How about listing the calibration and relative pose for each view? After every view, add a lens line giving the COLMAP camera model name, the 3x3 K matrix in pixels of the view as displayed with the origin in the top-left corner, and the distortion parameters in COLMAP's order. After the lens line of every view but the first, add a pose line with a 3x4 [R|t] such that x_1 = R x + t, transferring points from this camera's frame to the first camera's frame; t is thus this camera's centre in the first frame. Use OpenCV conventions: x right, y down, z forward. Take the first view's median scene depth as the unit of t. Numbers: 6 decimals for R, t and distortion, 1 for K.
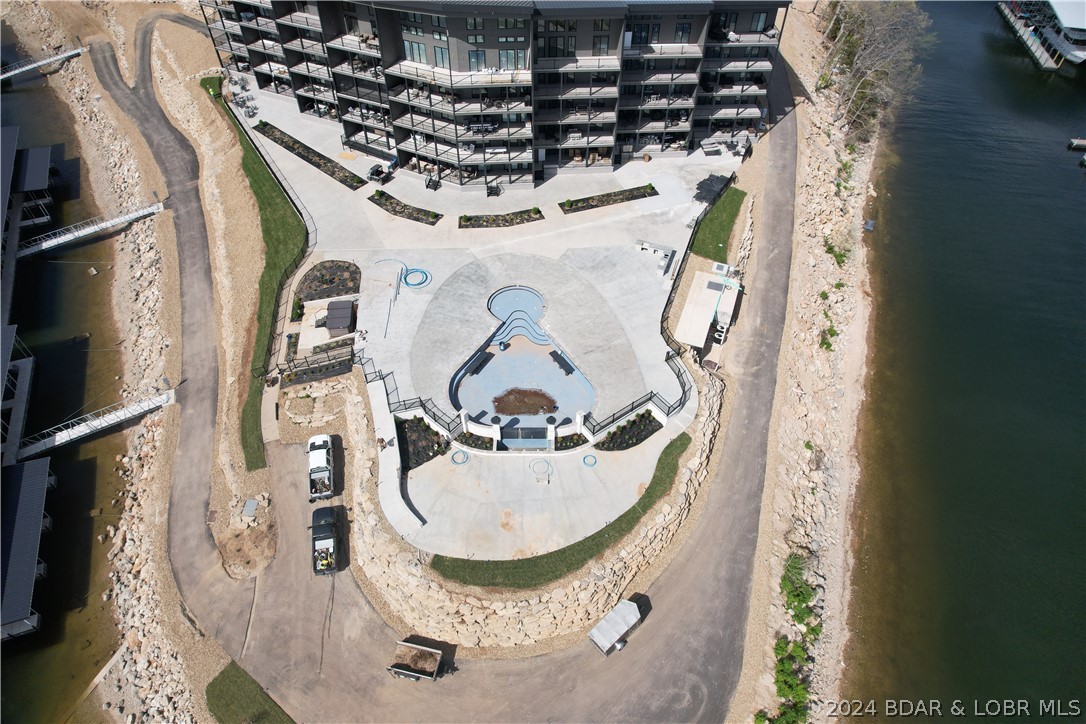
lens RADIAL K [[692.6, 0, 545.4], [0, 692.6, 362.2], [0, 0, 1]] dist [-0.080516, 0.076574]
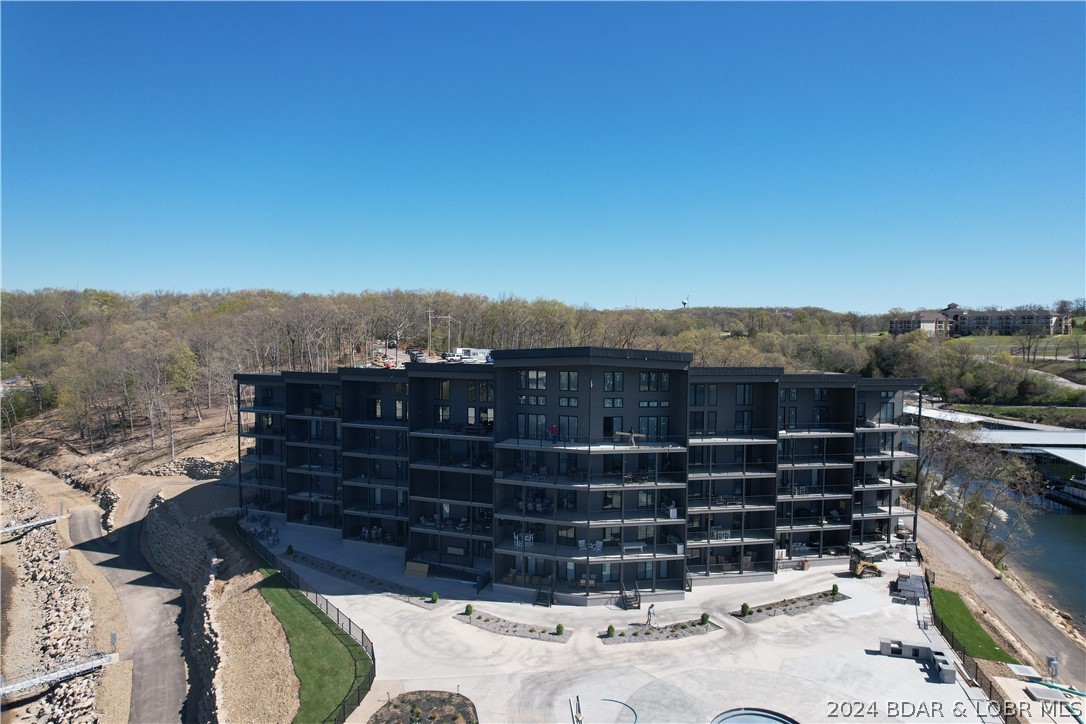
lens RADIAL K [[692.6, 0, 545.4], [0, 692.6, 362.2], [0, 0, 1]] dist [-0.080516, 0.076574]
pose [[0.995316, -0.000783, 0.096670, -0.271472], [0.069409, 0.701834, -0.708951, 0.085239], [-0.067291, 0.712340, 0.698601, 0.389363]]
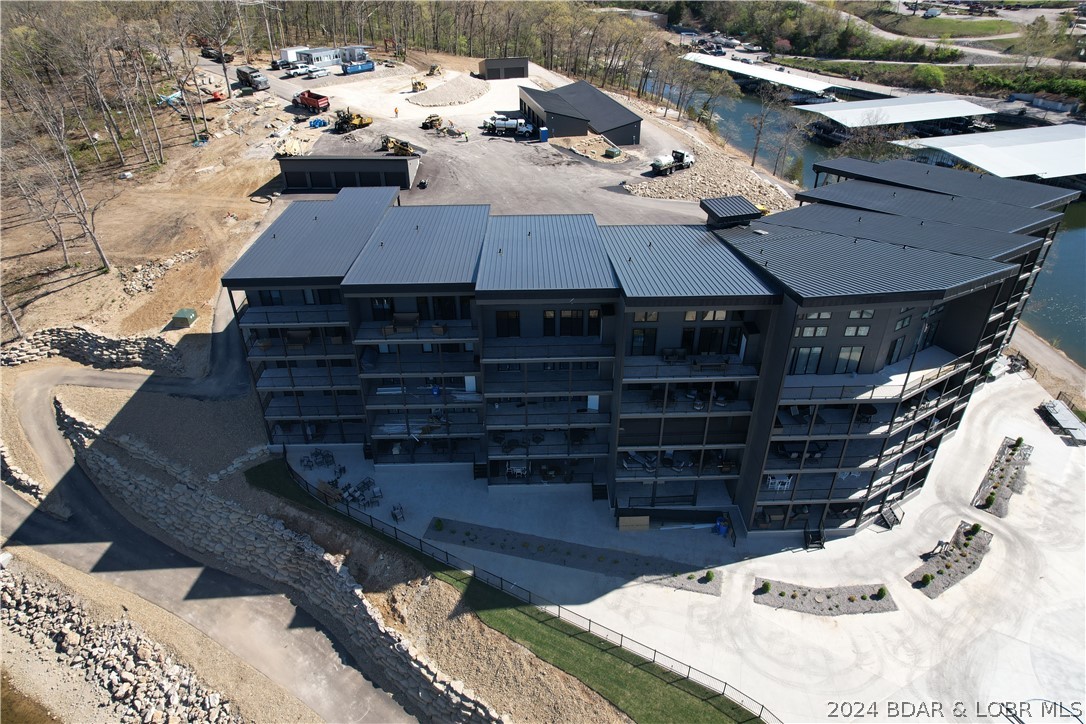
lens RADIAL K [[692.6, 0, 545.4], [0, 692.6, 362.2], [0, 0, 1]] dist [-0.080516, 0.076574]
pose [[0.887618, -0.254650, 0.383781, -0.694532], [0.345824, 0.918828, -0.190160, -0.441921], [-0.304205, 0.301510, 0.903632, 0.525352]]
